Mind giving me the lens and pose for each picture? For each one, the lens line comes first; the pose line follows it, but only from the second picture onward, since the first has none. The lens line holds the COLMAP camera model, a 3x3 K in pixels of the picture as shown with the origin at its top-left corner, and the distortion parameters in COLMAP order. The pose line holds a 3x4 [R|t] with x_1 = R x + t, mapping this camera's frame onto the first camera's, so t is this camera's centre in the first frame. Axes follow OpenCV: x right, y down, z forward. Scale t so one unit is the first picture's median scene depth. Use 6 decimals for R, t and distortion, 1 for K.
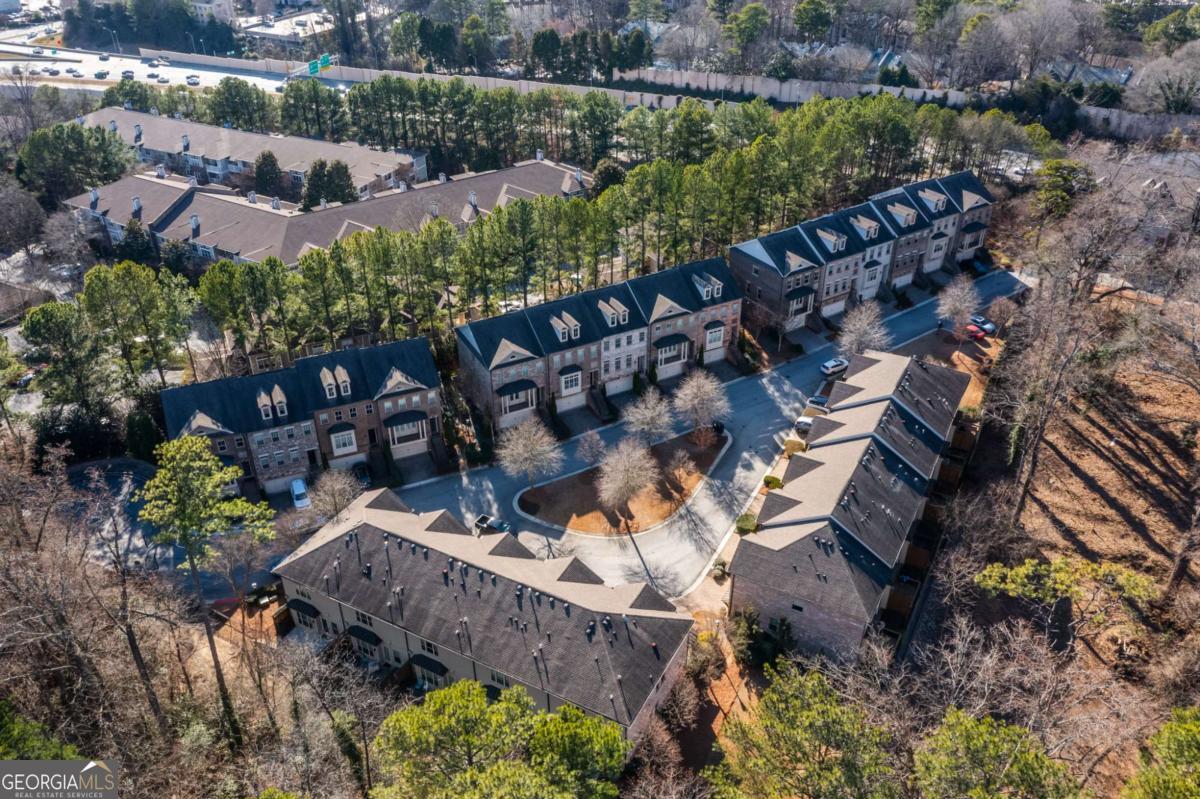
lens RADIAL K [[951.3, 0, 602.8], [0, 951.3, 402.3], [0, 0, 1]] dist [-0.008524, 0.004461]
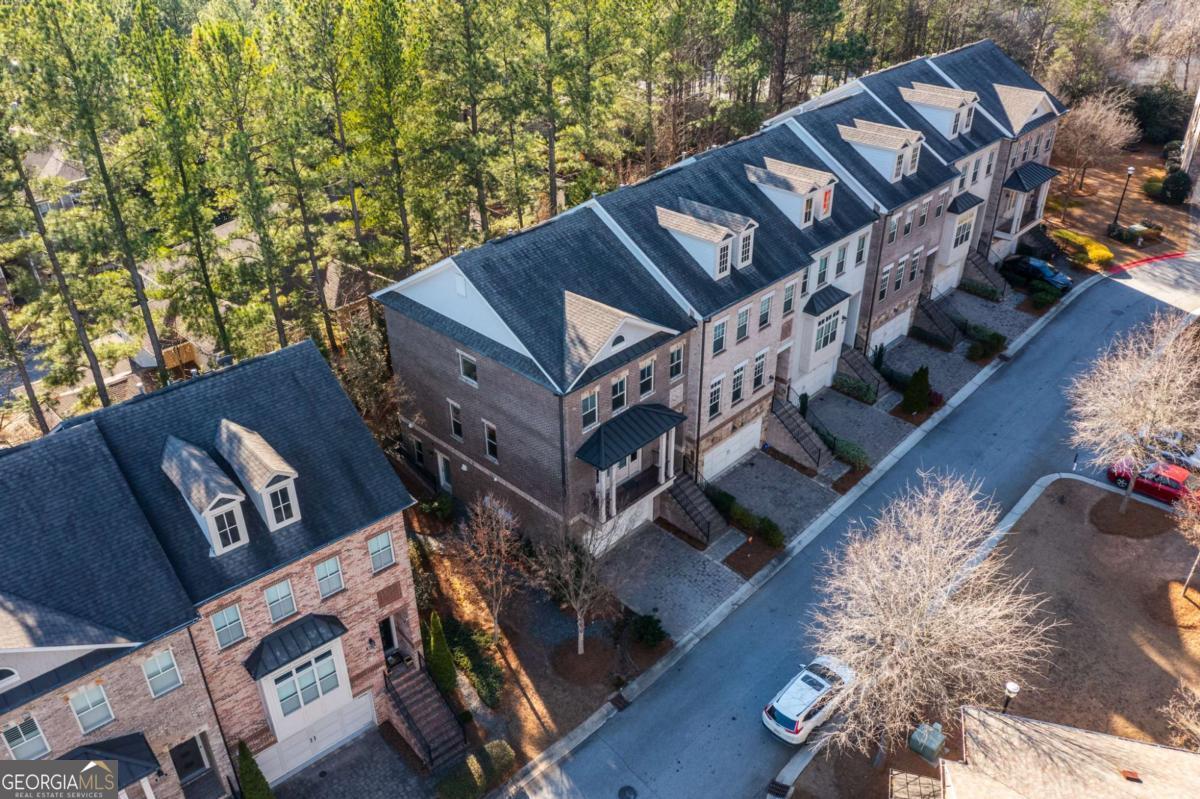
lens RADIAL K [[935.0, 0, 600.0], [0, 935.0, 399.5], [0, 0, 1]] dist [-0.034786, 0.000833]
pose [[0.976122, -0.122838, 0.179154, 0.145519], [0.126323, 0.991956, -0.008130, -0.119648], [-0.176714, 0.030567, 0.983787, 0.704162]]
